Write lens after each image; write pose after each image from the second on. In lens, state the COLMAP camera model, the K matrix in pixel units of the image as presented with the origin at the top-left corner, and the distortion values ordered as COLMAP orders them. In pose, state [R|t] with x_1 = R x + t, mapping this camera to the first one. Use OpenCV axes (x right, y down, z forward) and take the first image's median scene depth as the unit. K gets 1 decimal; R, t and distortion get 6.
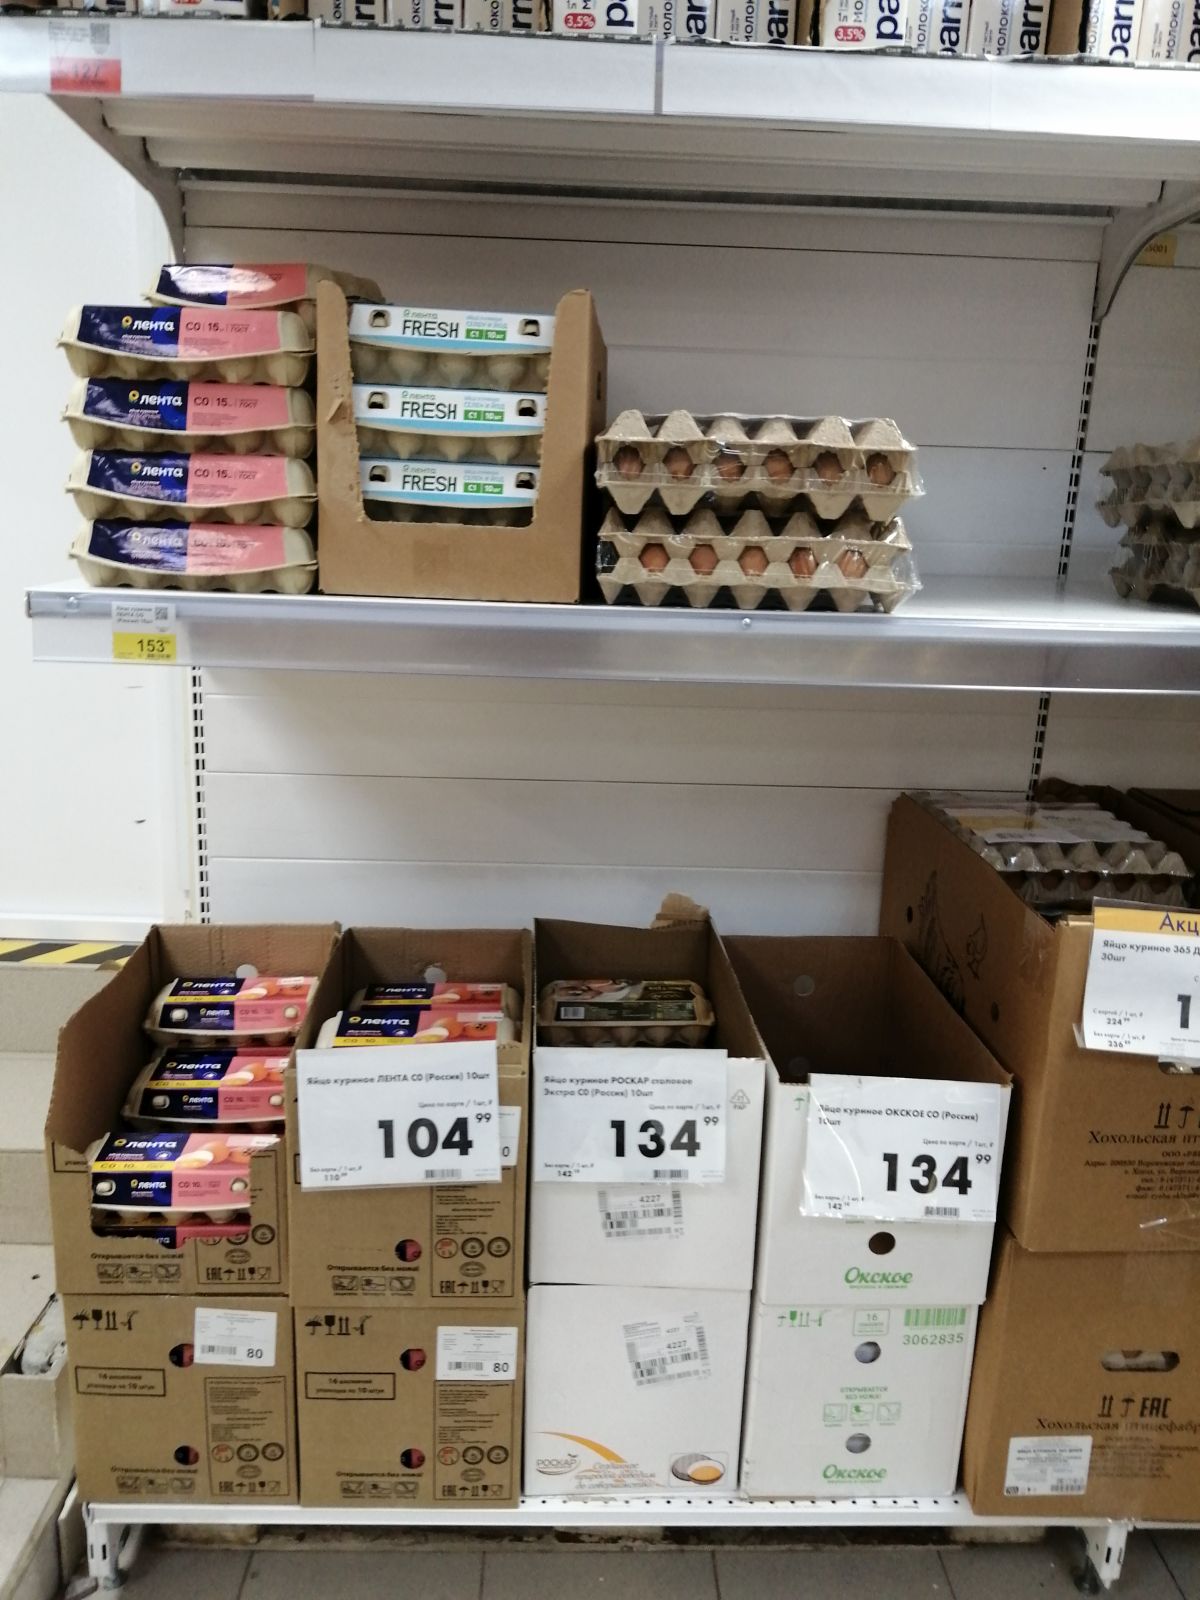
lens RADIAL K [[1226.8, 0, 658.3], [0, 1226.8, 802.2], [0, 0, 1]] dist [0.042868, -0.069140]
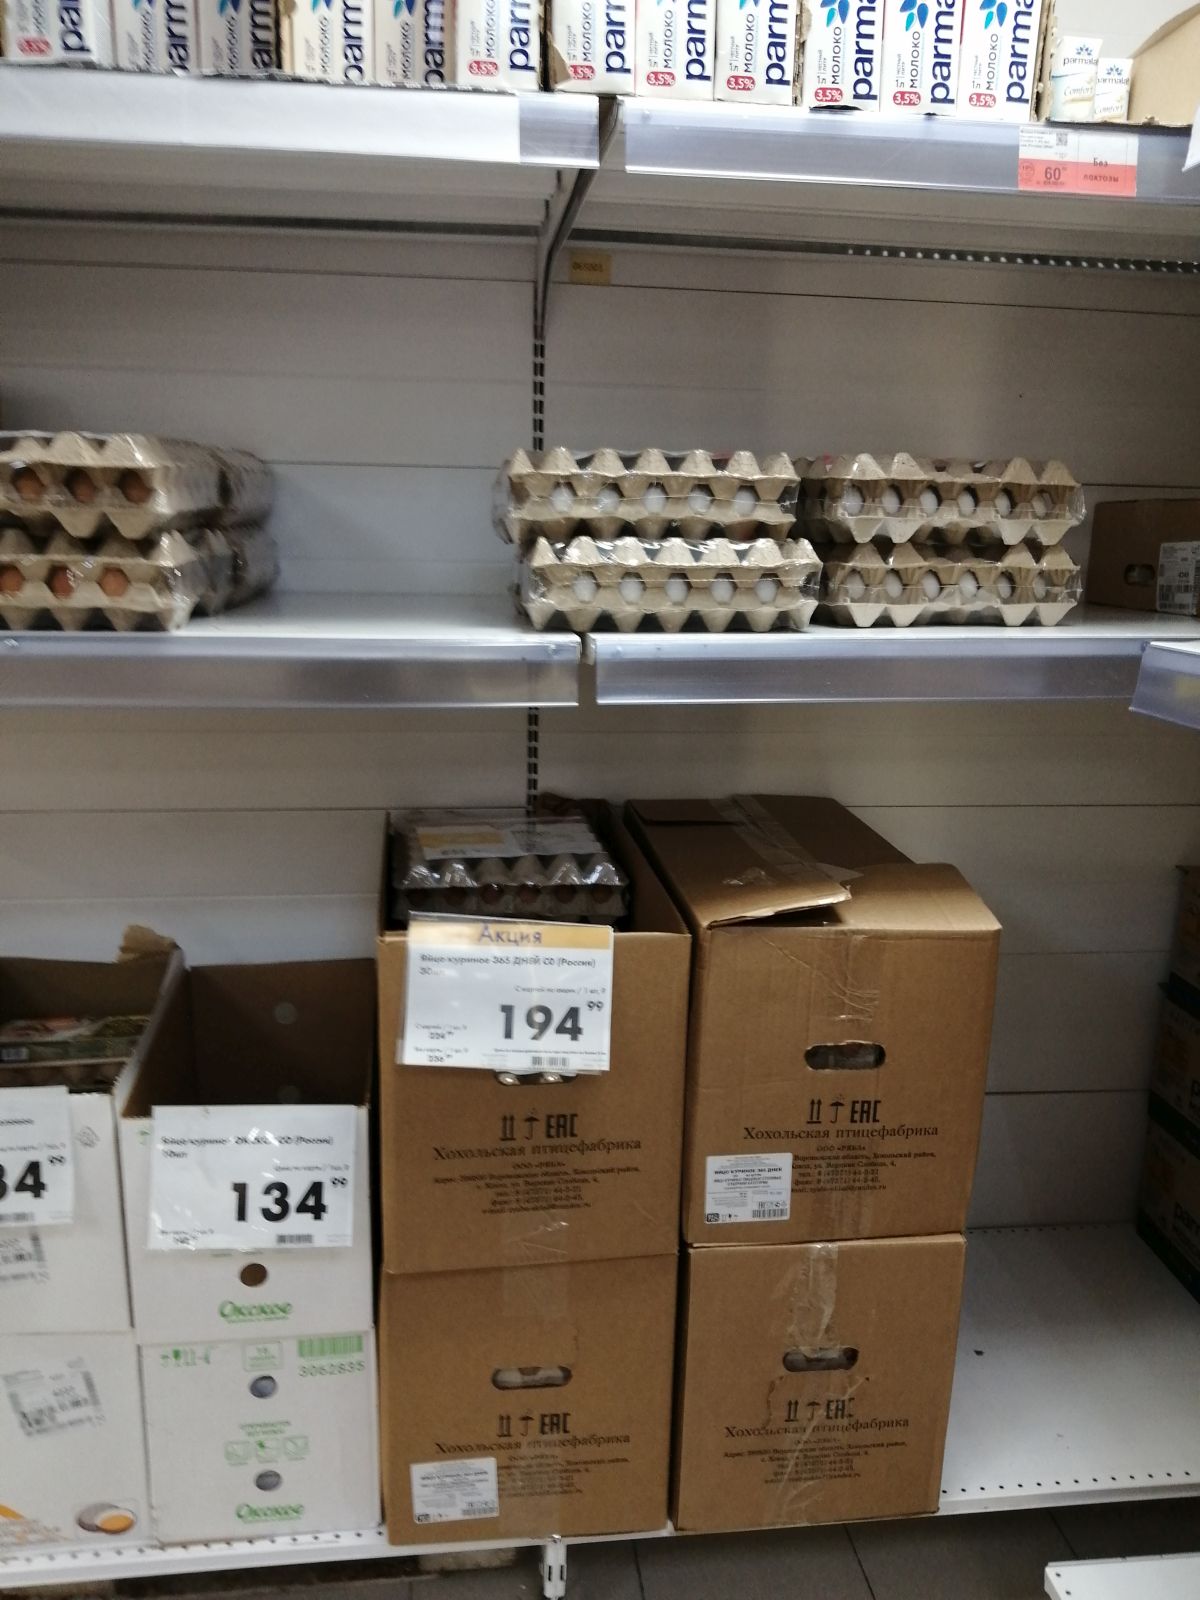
lens RADIAL K [[1226.8, 0, 494.7], [0, 1226.8, 809.2], [0, 0, 1]] dist [0.042868, -0.069140]
pose [[0.997298, -0.037865, 0.062944, 0.307434], [0.038867, 0.999135, -0.014762, 0.009895], [-0.062331, 0.017168, 0.997908, 0.004426]]
